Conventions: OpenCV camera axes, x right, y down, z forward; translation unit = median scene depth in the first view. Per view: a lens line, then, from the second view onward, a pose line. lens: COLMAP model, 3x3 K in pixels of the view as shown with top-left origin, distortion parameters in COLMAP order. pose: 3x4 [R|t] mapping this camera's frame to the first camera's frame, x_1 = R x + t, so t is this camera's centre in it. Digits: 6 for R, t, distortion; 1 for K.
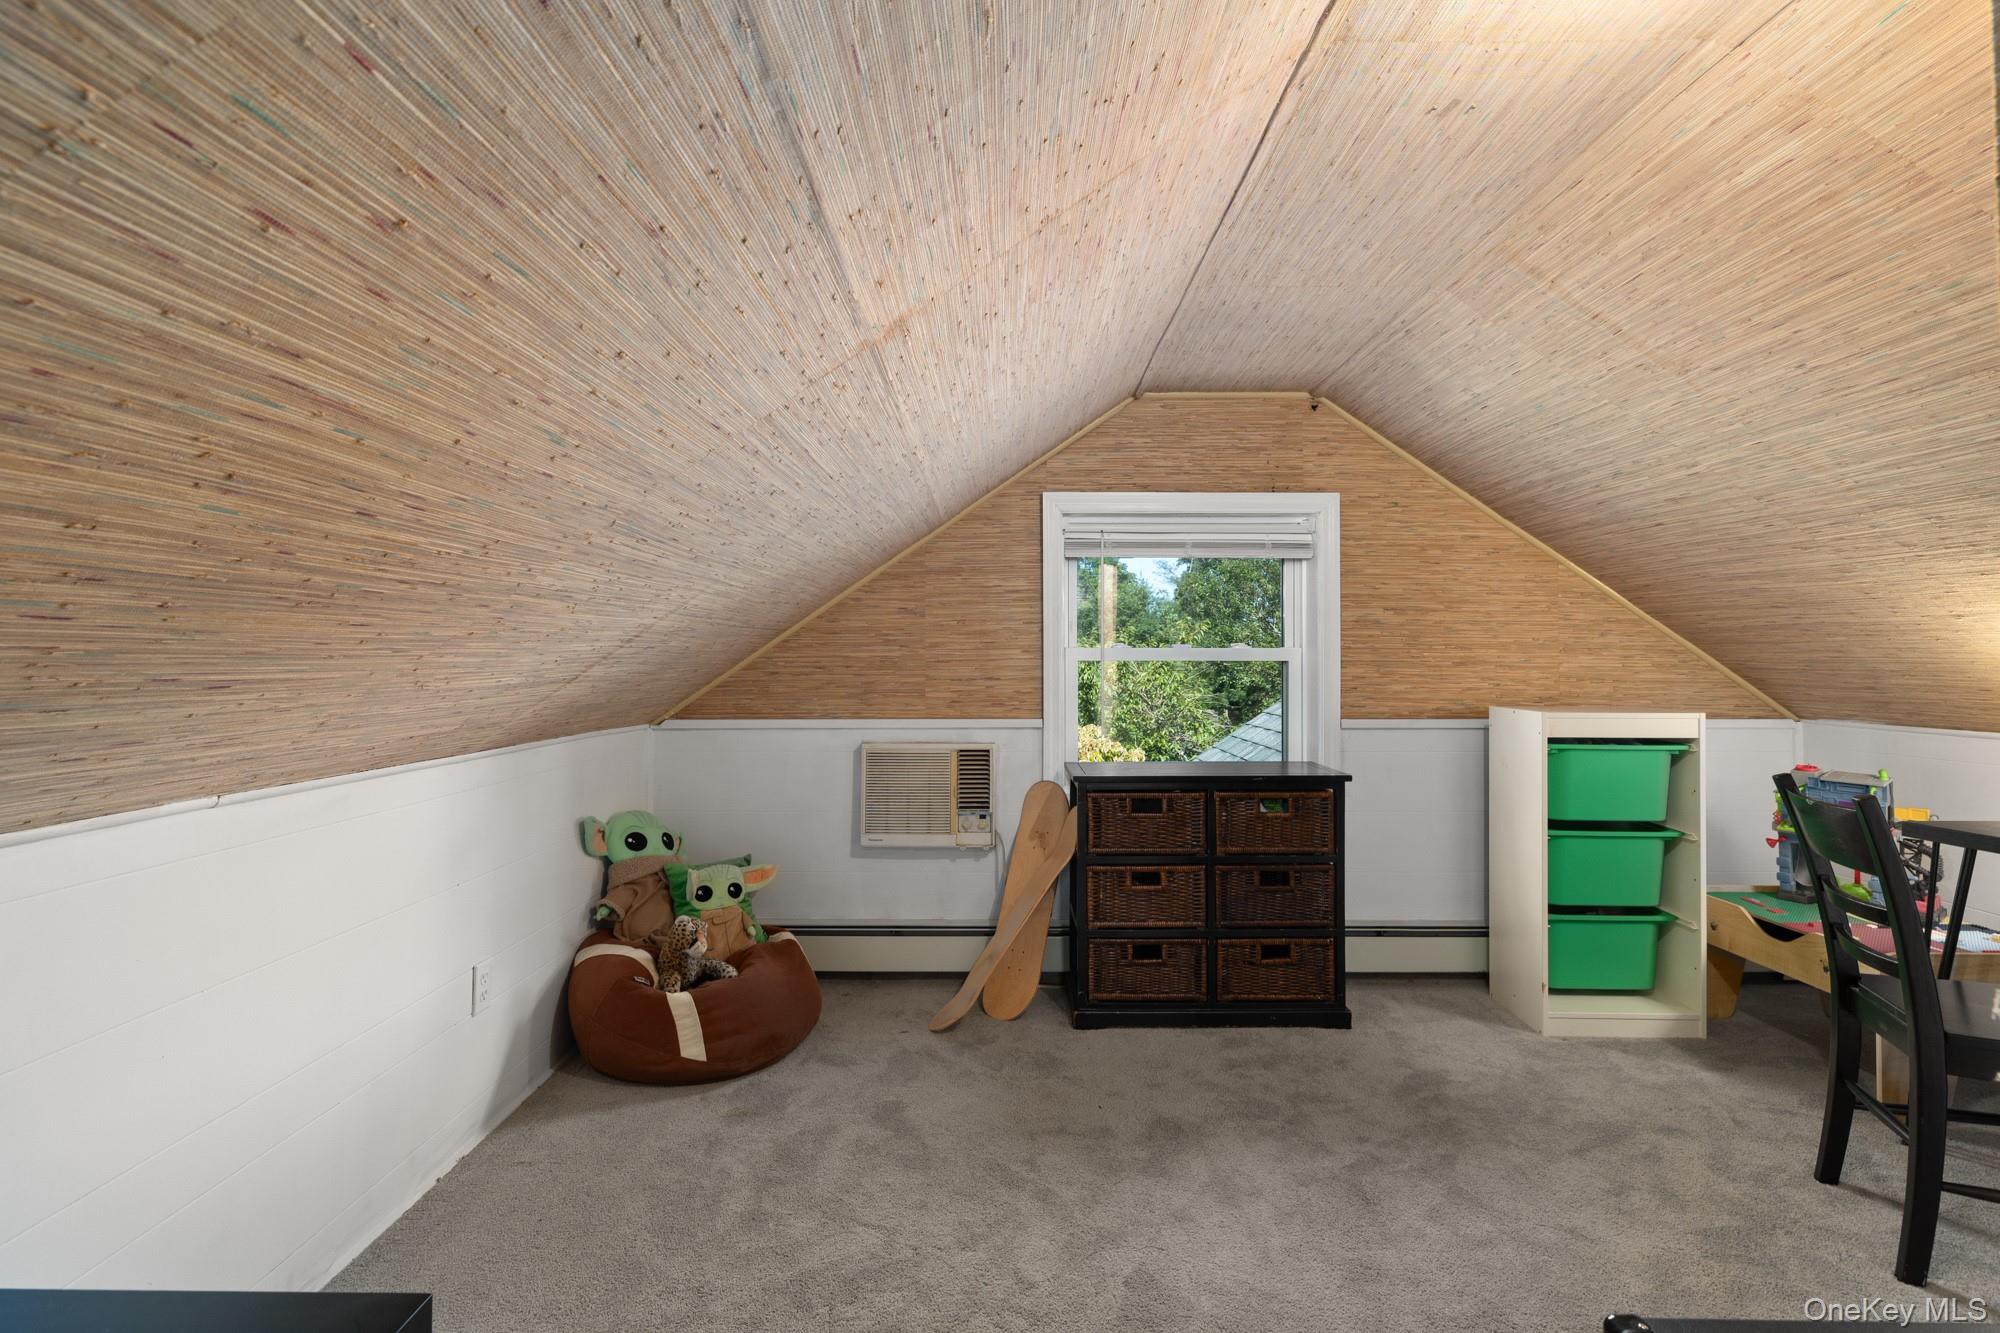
lens RADIAL K [[918.0, 0, 993.7], [0, 918.0, 660.4], [0, 0, 1]] dist [-0.003102, 0.000870]
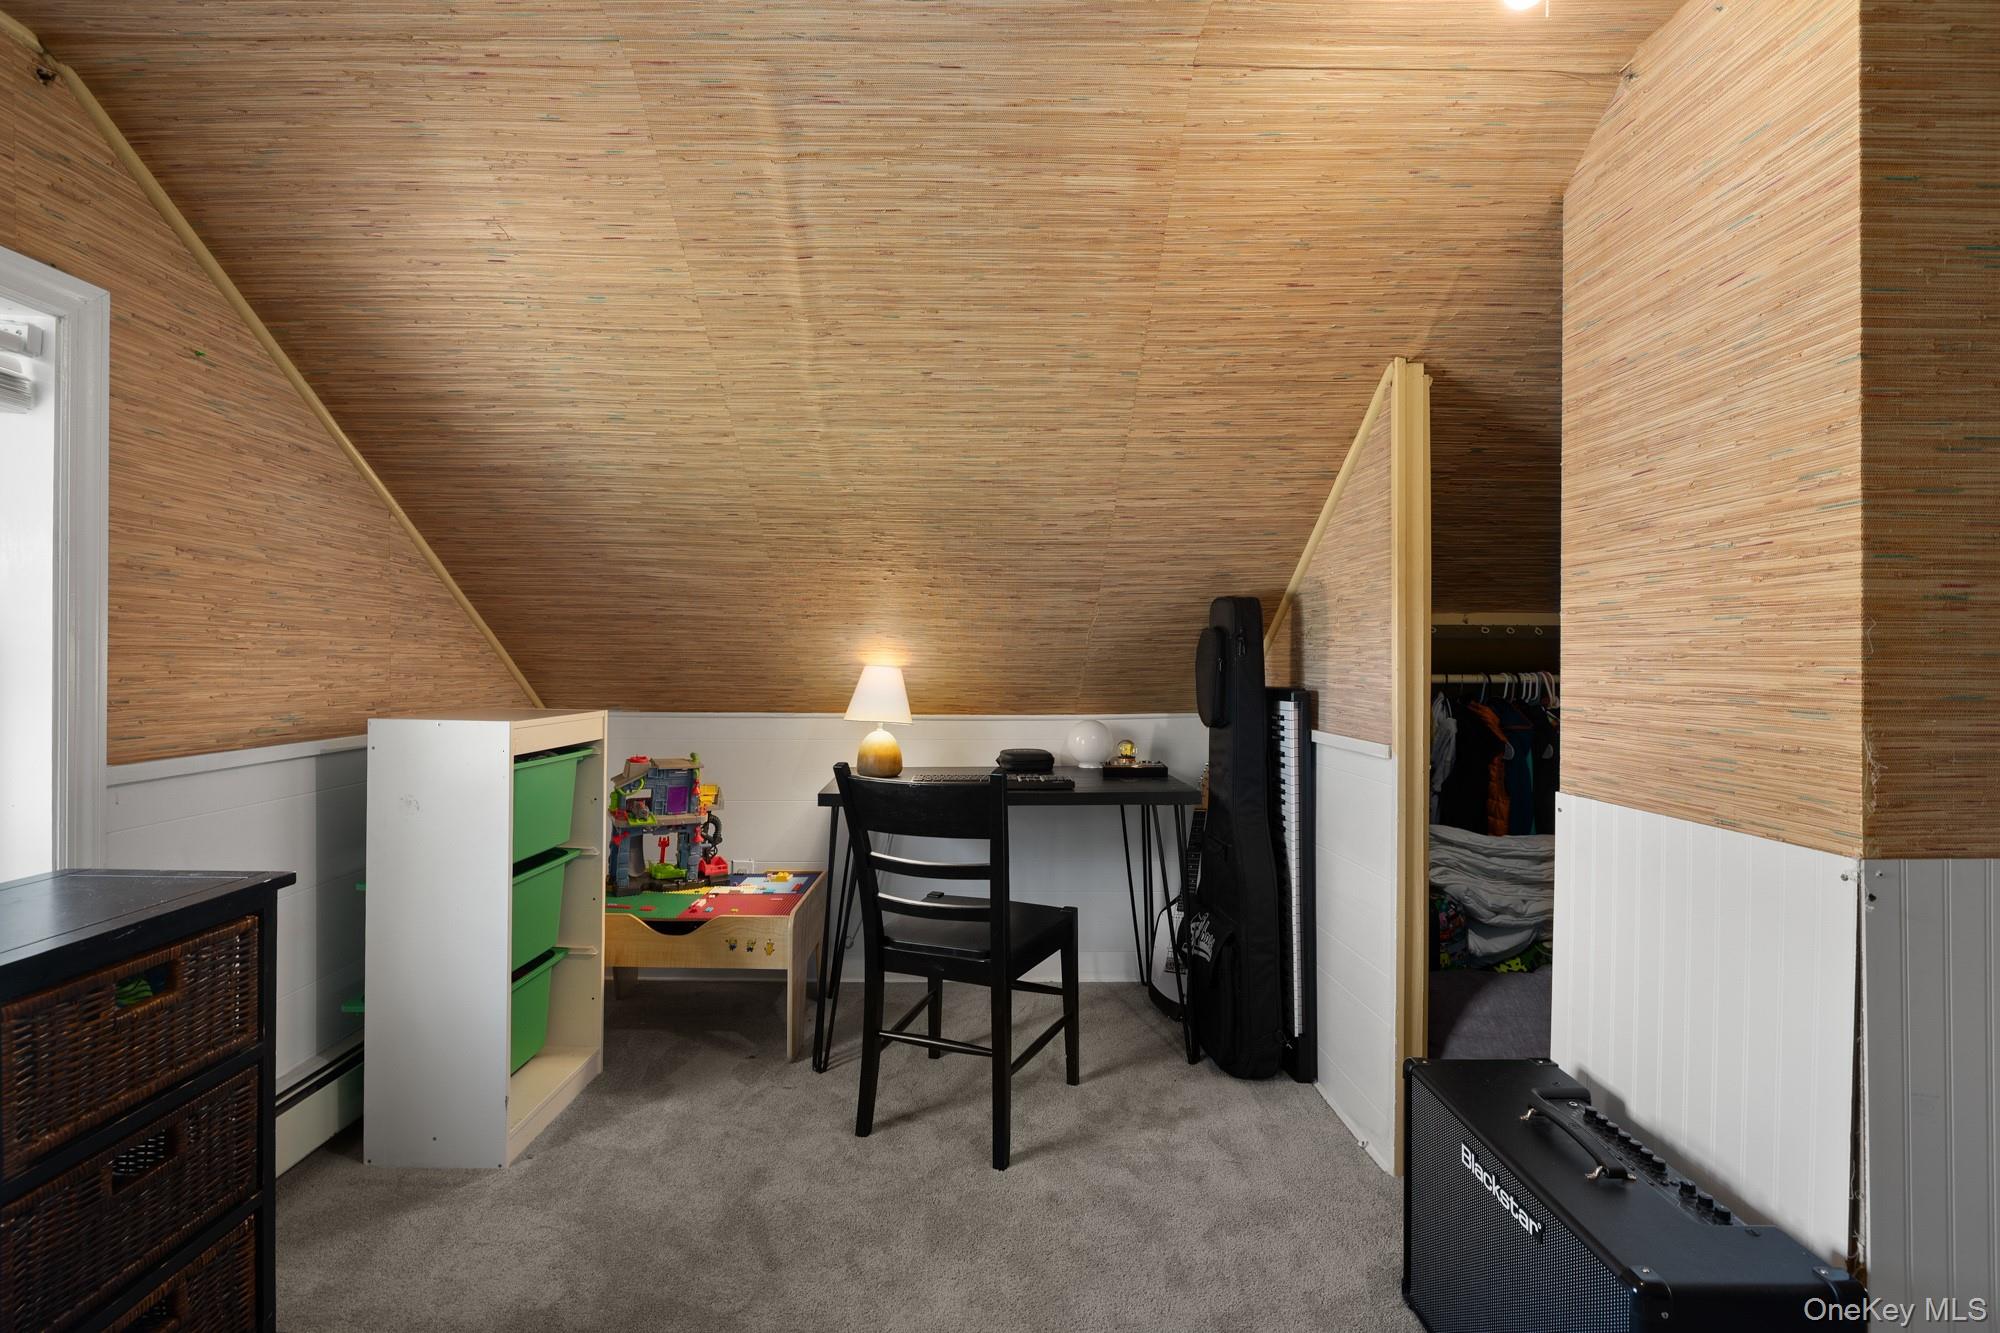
lens RADIAL K [[918.0, 0, 989.5], [0, 918.0, 669.7], [0, 0, 1]] dist [-0.003102, 0.000870]
pose [[-0.015344, -0.012158, 0.999808, -0.107035], [-0.005912, 0.999910, 0.012068, 0.004550], [-0.999865, -0.005726, -0.015414, 0.550394]]
